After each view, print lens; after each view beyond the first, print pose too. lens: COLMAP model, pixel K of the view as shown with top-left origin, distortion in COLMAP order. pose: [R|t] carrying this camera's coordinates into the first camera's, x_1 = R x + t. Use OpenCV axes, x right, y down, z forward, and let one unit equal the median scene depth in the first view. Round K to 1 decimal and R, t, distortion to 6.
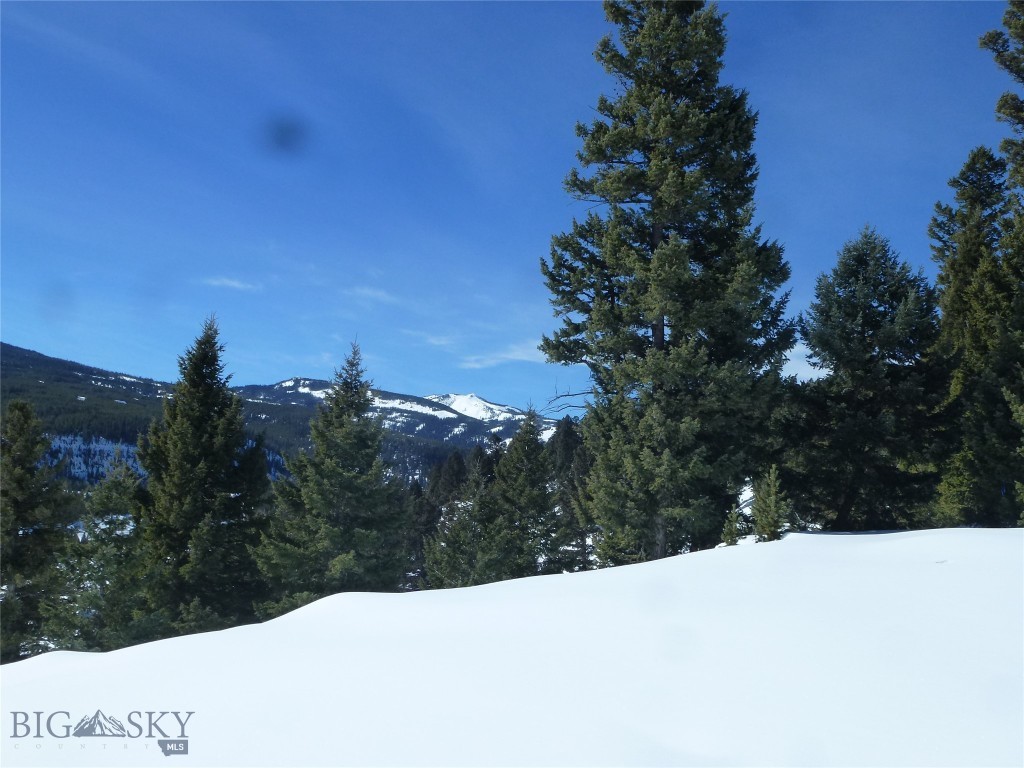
lens RADIAL K [[1086.4, 0, 510.5], [0, 1086.4, 385.8], [0, 0, 1]] dist [-0.002668, 0.000000]
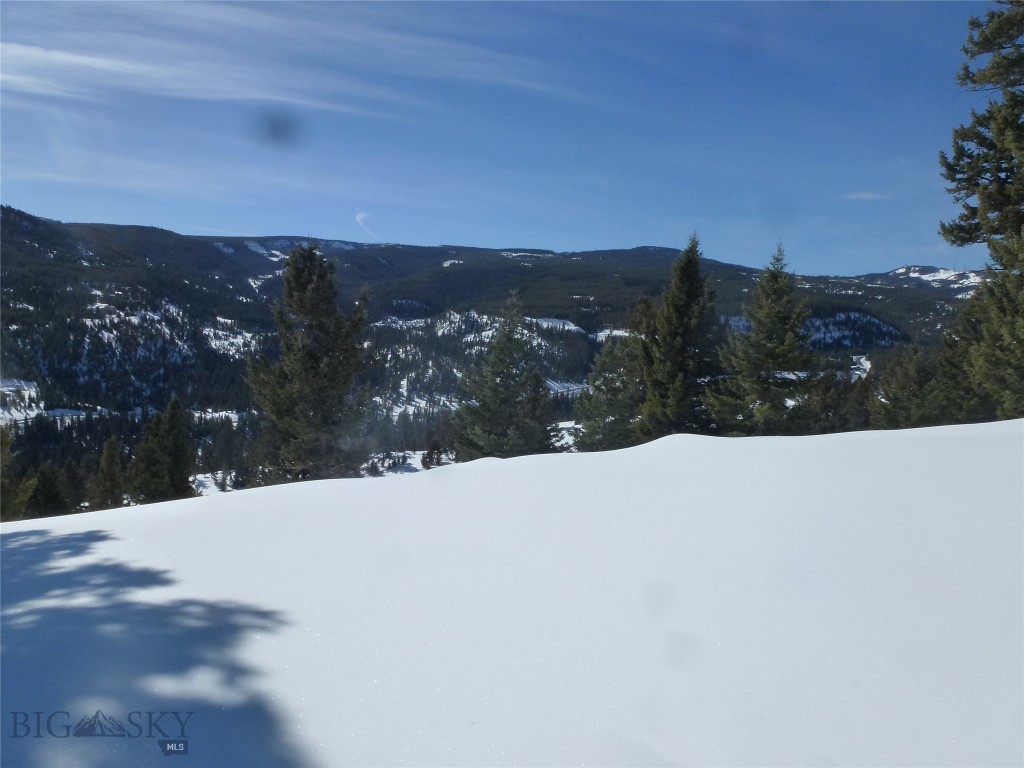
lens RADIAL K [[765.6, 0, 513.0], [0, 765.6, 380.0], [0, 0, 1]] dist [-0.009174, 0.003764]
pose [[0.778220, 0.021261, -0.627632, 0.184398], [0.060633, 0.992214, 0.108793, 0.003928], [0.625058, -0.122720, 0.770871, 0.088043]]
